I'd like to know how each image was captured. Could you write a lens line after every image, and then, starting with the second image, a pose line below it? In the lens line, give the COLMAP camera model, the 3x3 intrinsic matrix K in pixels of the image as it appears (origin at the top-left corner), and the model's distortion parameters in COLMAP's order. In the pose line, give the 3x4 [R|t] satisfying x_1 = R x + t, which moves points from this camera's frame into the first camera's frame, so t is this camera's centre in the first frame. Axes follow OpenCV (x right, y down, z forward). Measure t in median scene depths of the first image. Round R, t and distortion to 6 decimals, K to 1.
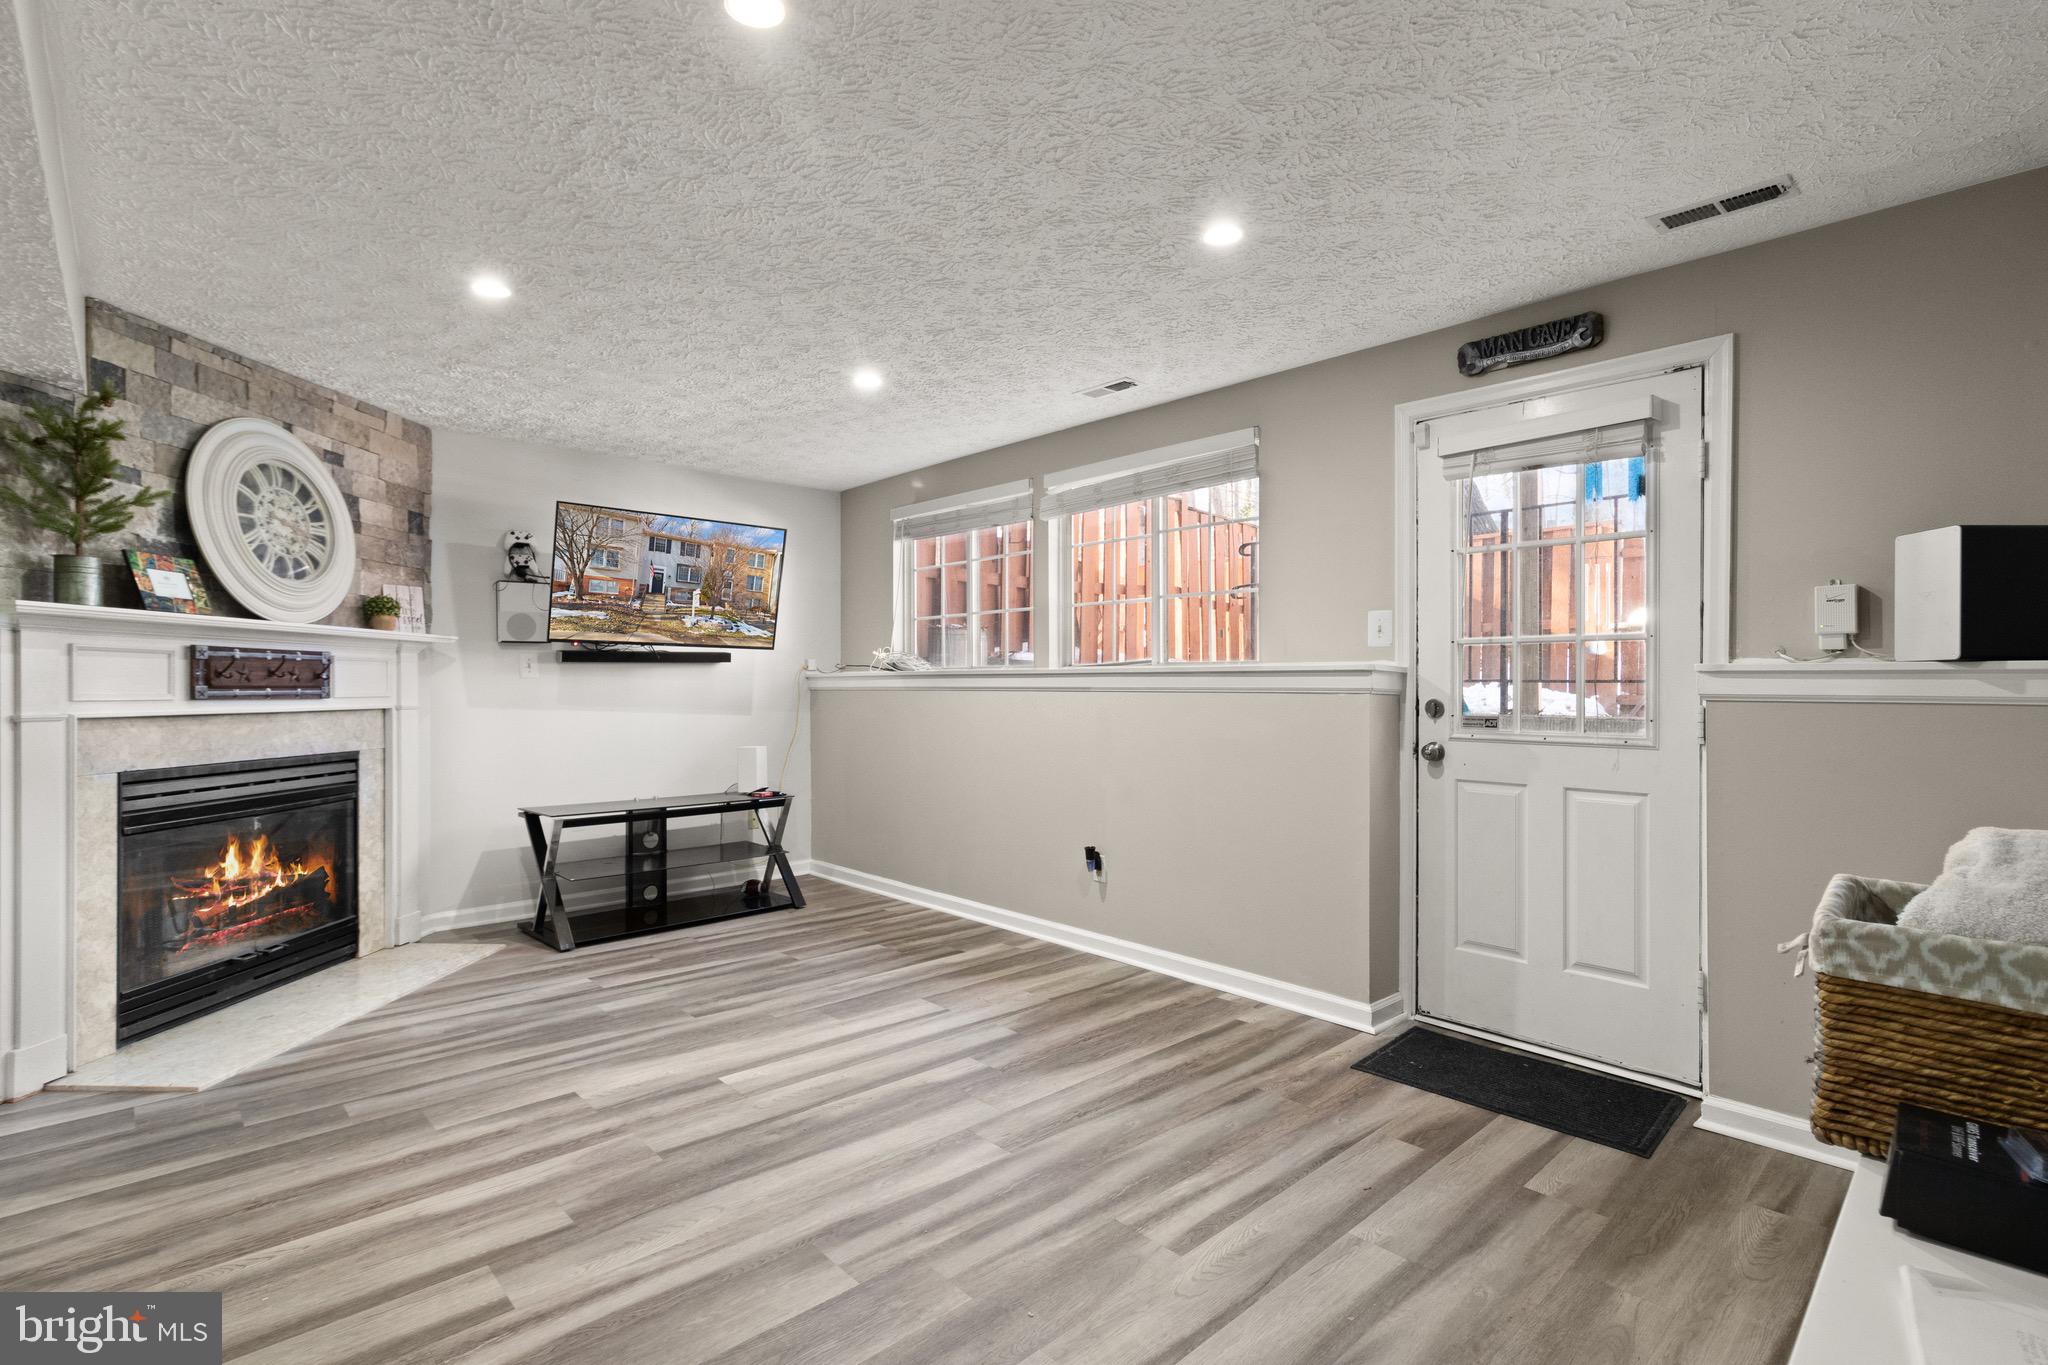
lens RADIAL K [[966.4, 0, 1013.0], [0, 966.4, 681.4], [0, 0, 1]] dist [-0.002531, 0.001625]
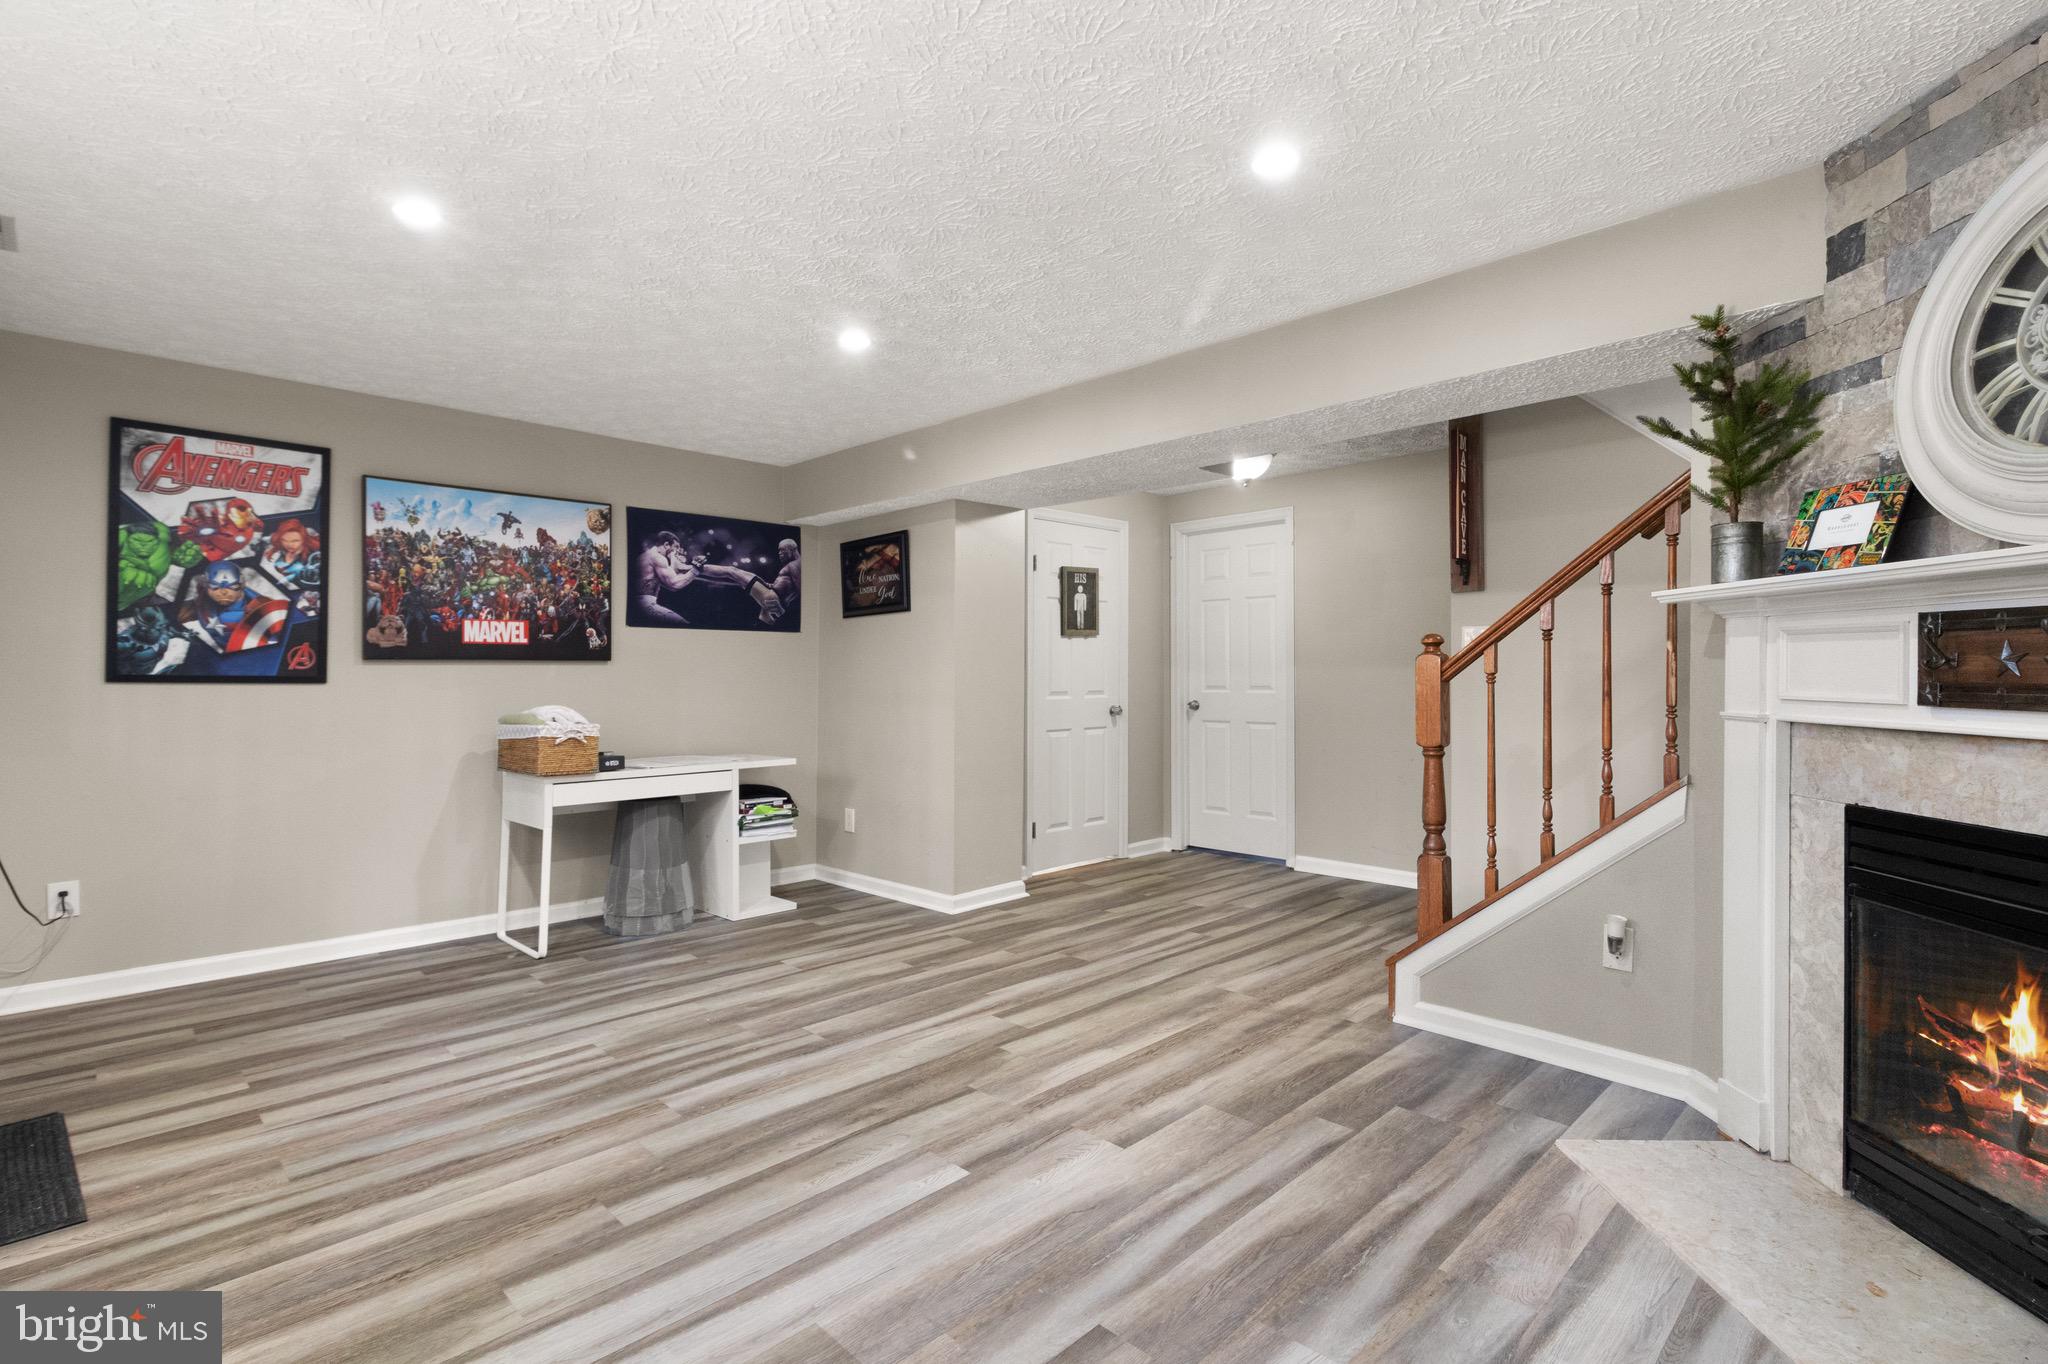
lens RADIAL K [[966.4, 0, 1017.4], [0, 966.4, 668.7], [0, 0, 1]] dist [-0.002531, 0.001625]
pose [[-0.999311, -0.000158, -0.037102, -0.264994], [0.000005, 0.999990, -0.004380, -0.000945], [0.037102, -0.004377, -0.999302, 1.514282]]
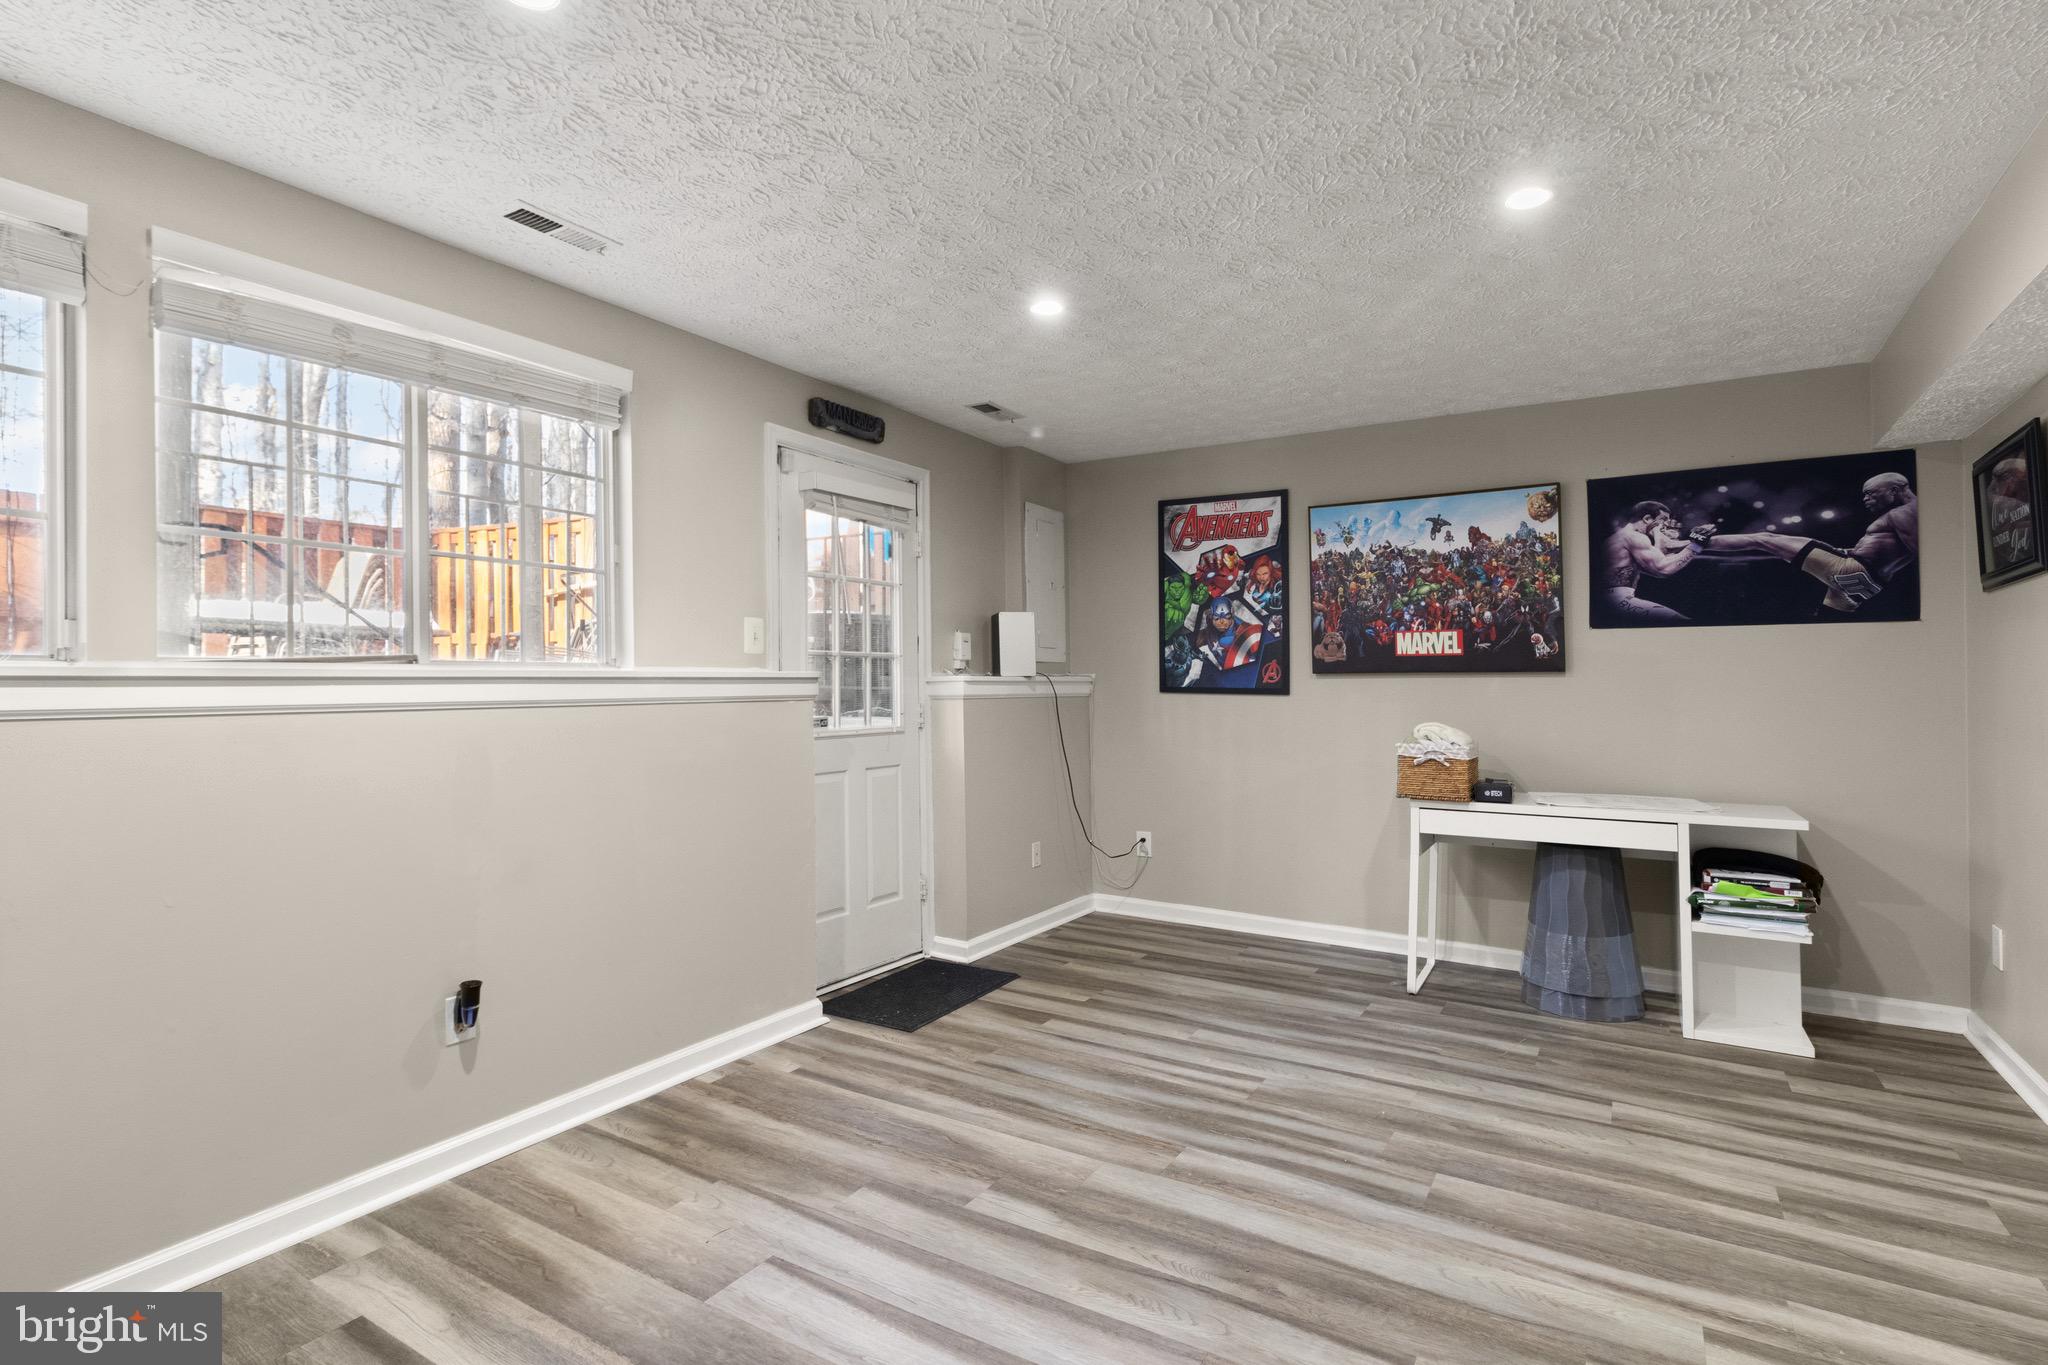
lens RADIAL K [[997.6, 0, 1019.1], [0, 997.6, 669.7], [0, 0, 1]] dist [-0.000419, -0.000688]
pose [[-0.267646, 0.011596, 0.963448, -0.704863], [0.001116, 0.999931, -0.011725, -0.007368], [-0.963517, -0.002063, -0.267640, 1.040218]]
